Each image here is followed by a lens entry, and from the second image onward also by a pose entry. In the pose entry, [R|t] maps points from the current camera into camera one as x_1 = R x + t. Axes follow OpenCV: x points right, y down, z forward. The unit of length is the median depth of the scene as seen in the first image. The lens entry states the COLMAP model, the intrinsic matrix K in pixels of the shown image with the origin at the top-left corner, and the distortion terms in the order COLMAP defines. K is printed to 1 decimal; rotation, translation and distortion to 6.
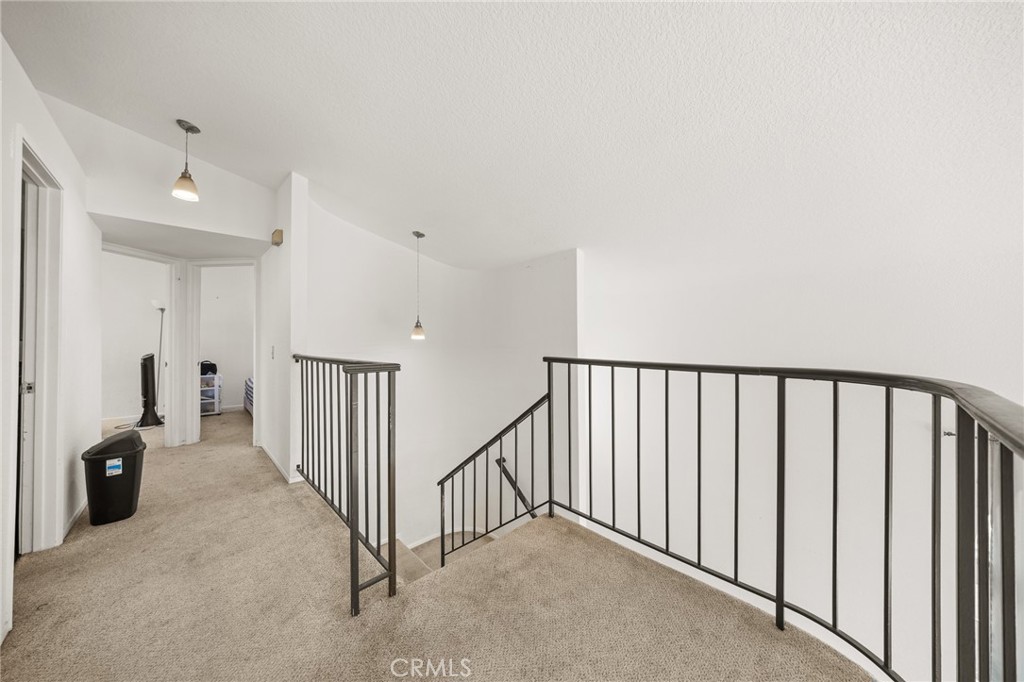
lens RADIAL K [[347.7, 0, 509.7], [0, 347.7, 337.1], [0, 0, 1]] dist [0.001179, 0.000065]
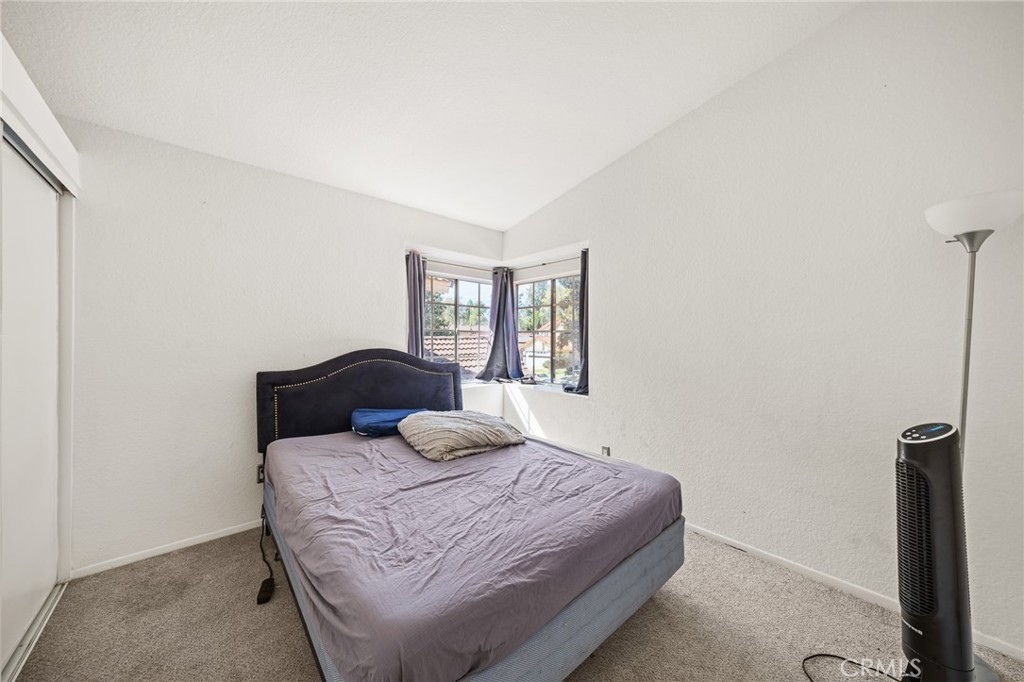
lens RADIAL K [[347.7, 0, 509.0], [0, 347.7, 340.7], [0, 0, 1]] dist [0.001179, 0.000065]
pose [[-0.057080, -0.000357, -0.998370, -0.751541], [-0.000615, 1.000000, -0.000323, -0.002120], [0.998369, 0.000596, -0.057081, 0.699269]]
